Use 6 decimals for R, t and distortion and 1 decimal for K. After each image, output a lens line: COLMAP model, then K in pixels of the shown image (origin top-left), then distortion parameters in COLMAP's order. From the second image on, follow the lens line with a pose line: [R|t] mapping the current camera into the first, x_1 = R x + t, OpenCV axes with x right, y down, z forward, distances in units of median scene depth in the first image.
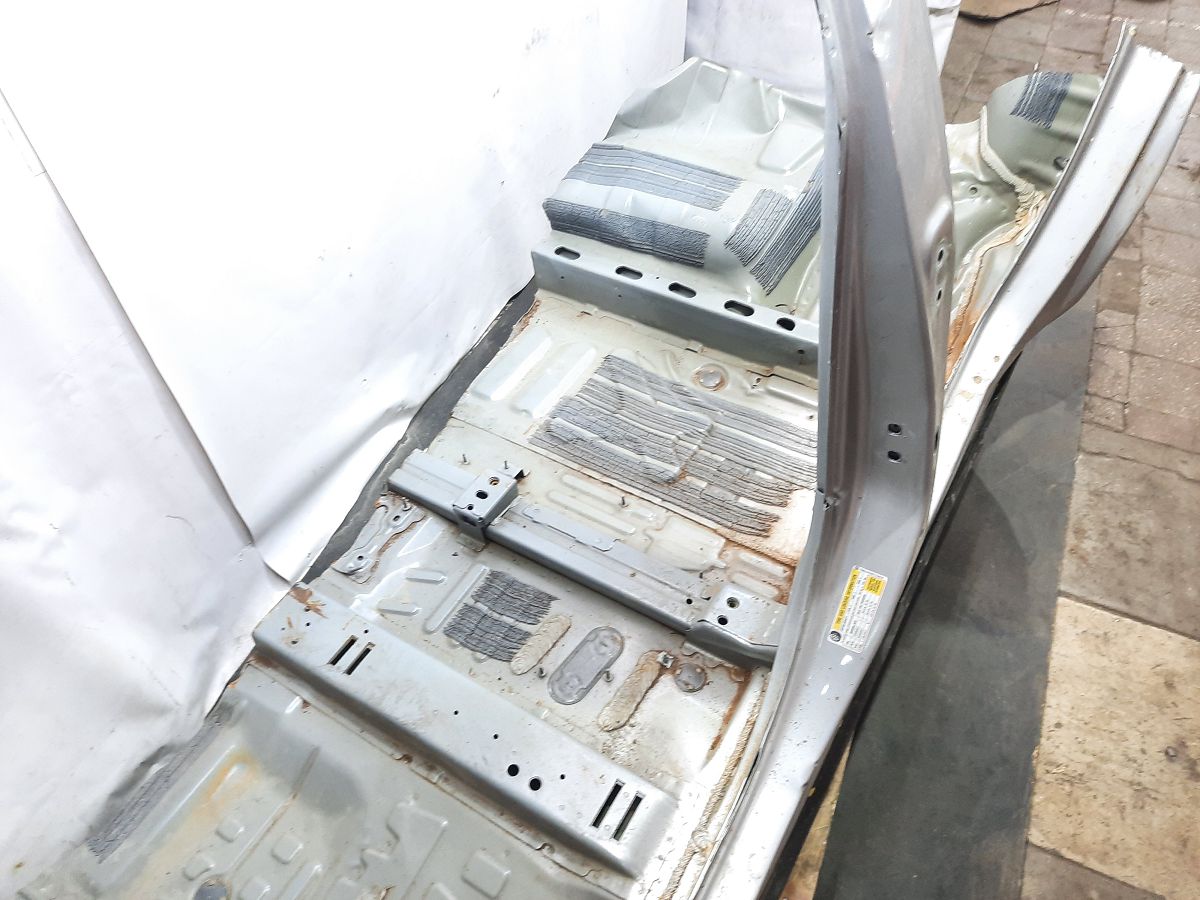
lens RADIAL K [[865.0, 0, 601.1], [0, 865.0, 453.7], [0, 0, 1]] dist [0.064036, -0.064980]
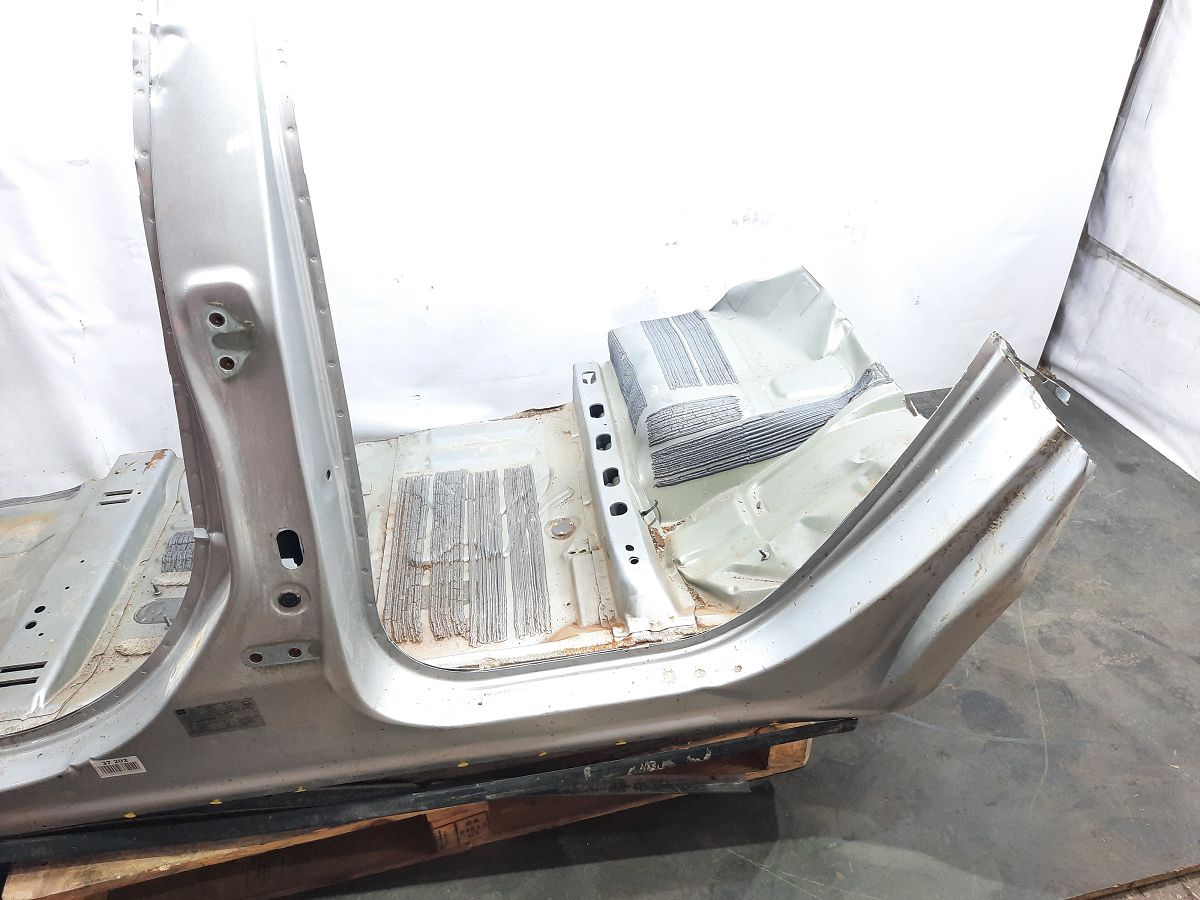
lens RADIAL K [[865.0, 0, 601.1], [0, 865.0, 453.7], [0, 0, 1]] dist [0.064036, -0.064980]
pose [[0.631956, 0.451313, -0.630038, 0.726255], [-0.574742, 0.818278, 0.009663, -0.189567], [0.519907, 0.356002, 0.776504, 0.252641]]
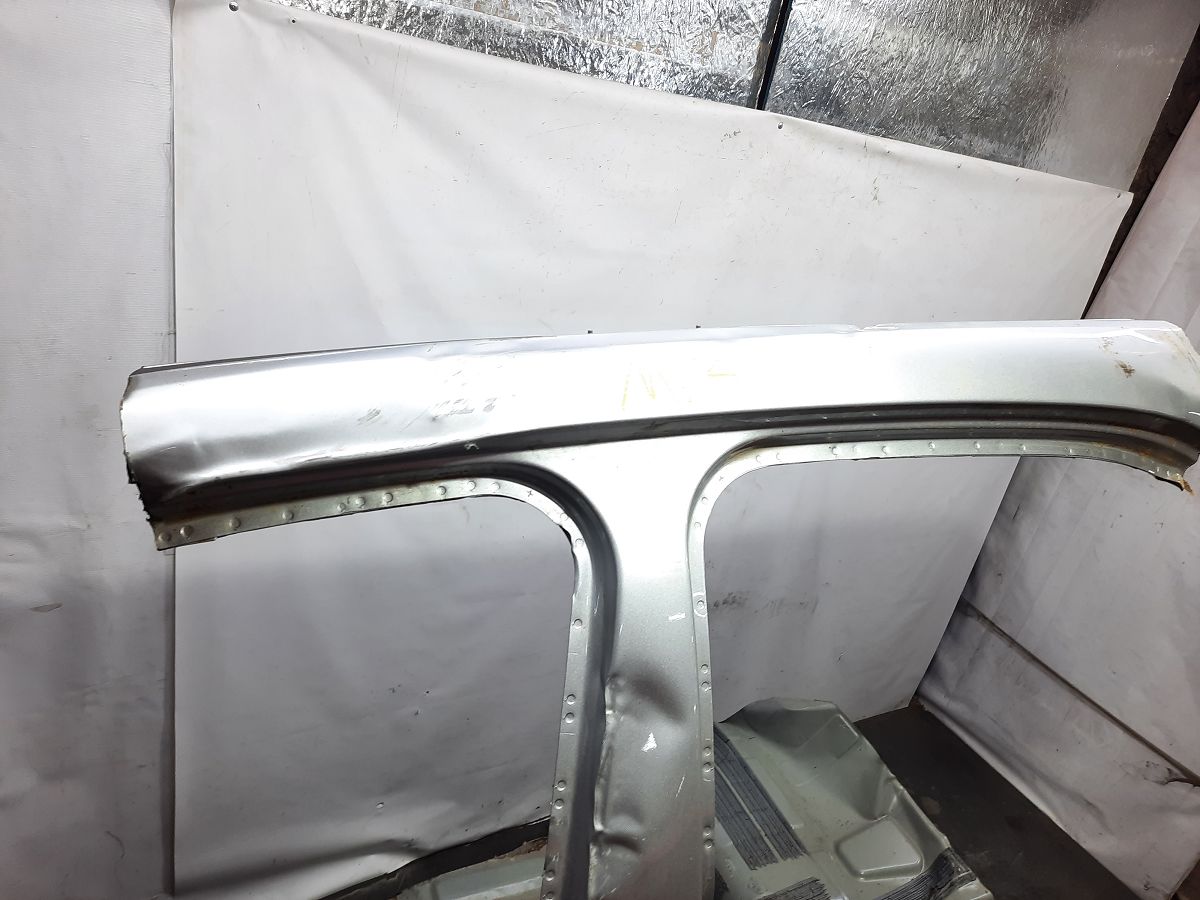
lens RADIAL K [[865.0, 0, 601.1], [0, 865.0, 453.7], [0, 0, 1]] dist [0.064036, -0.064980]
pose [[0.799904, 0.408666, -0.439484, 0.234969], [-0.560648, 0.770100, -0.304336, -0.251975], [0.214075, 0.489835, 0.845123, -0.014435]]
